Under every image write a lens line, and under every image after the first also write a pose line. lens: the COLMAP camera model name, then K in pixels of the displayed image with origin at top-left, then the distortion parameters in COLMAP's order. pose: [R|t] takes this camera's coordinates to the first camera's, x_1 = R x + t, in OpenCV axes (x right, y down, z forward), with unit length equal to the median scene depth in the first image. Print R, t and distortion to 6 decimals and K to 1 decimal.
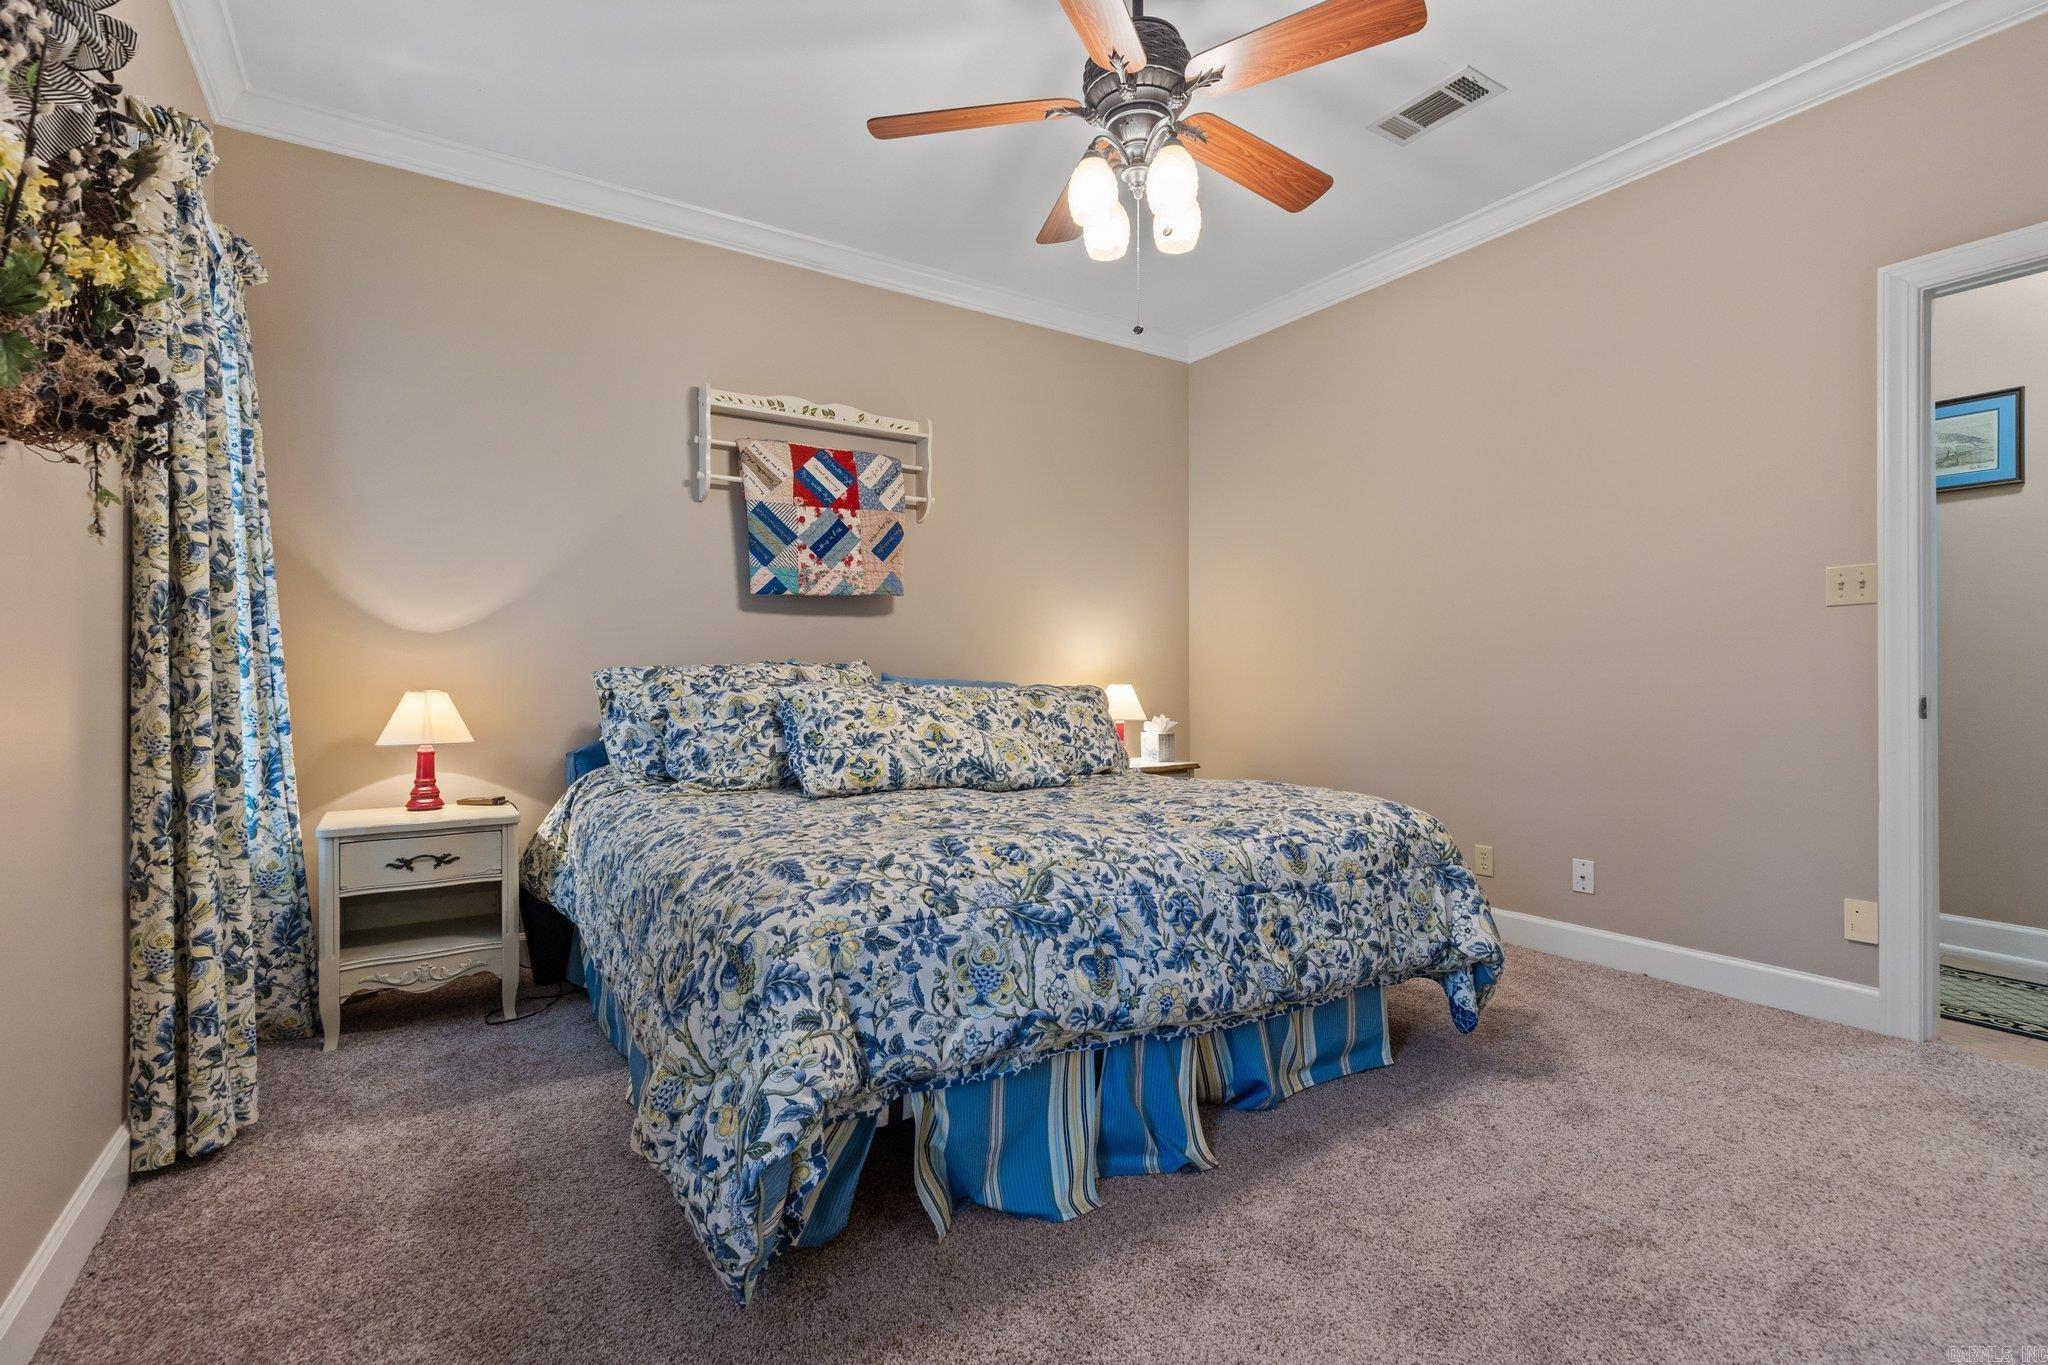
lens RADIAL K [[933.3, 0, 1022.5], [0, 933.3, 682.3], [0, 0, 1]] dist [0.008067, -0.000841]
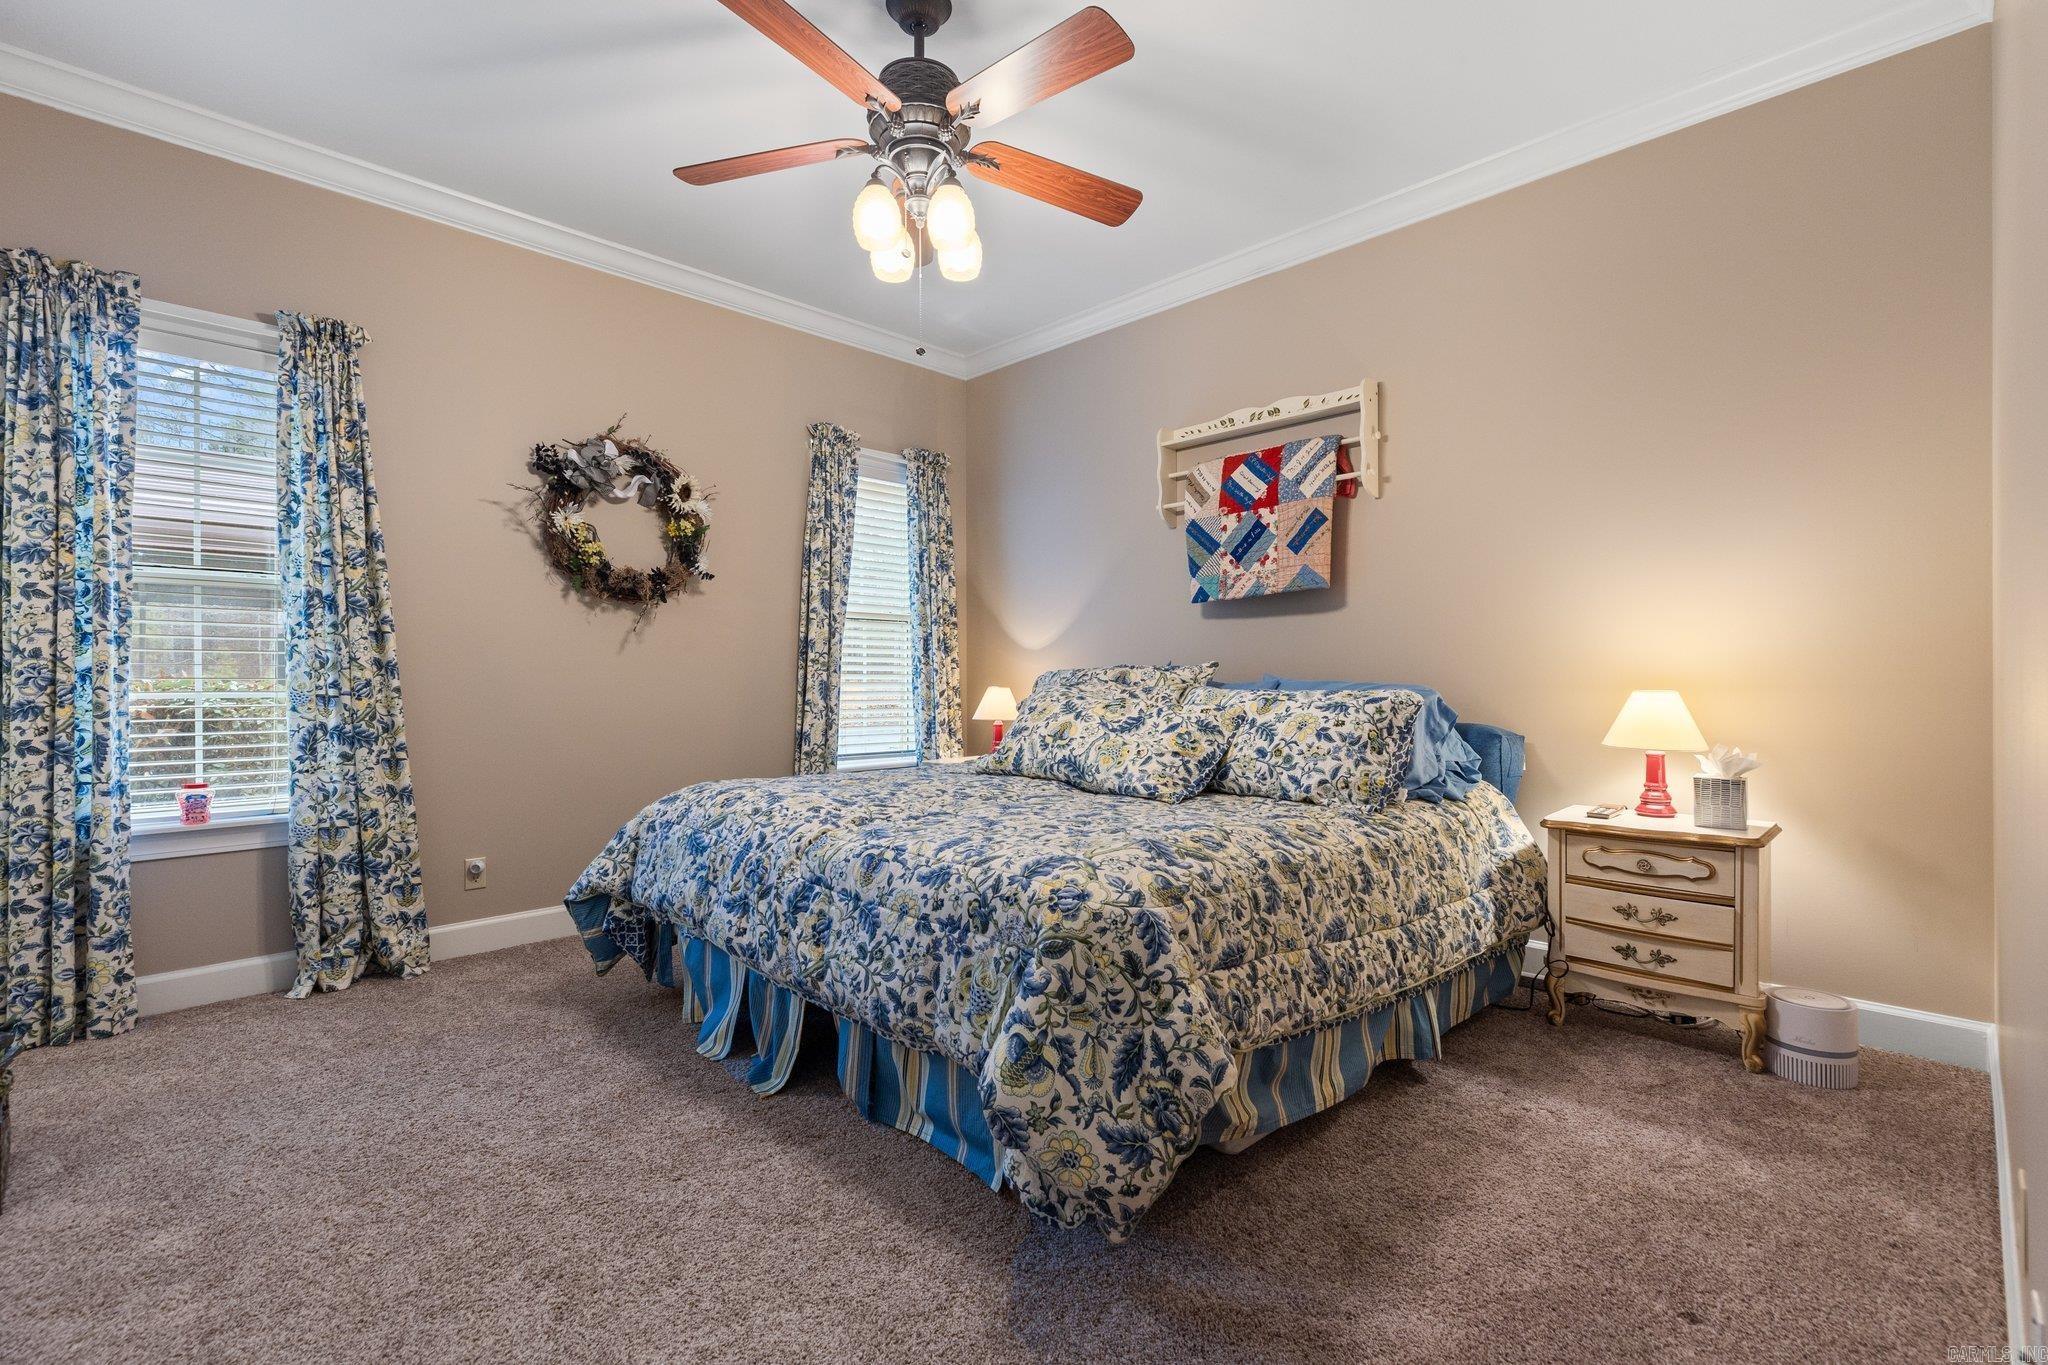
lens RADIAL K [[933.3, 0, 1025.4], [0, 933.3, 680.7], [0, 0, 1]] dist [0.008067, -0.000841]
pose [[0.204060, 0.002442, -0.978955, 0.739983], [-0.006727, 0.999977, 0.001092, -0.002992], [0.978935, 0.006363, 0.204072, 0.568116]]
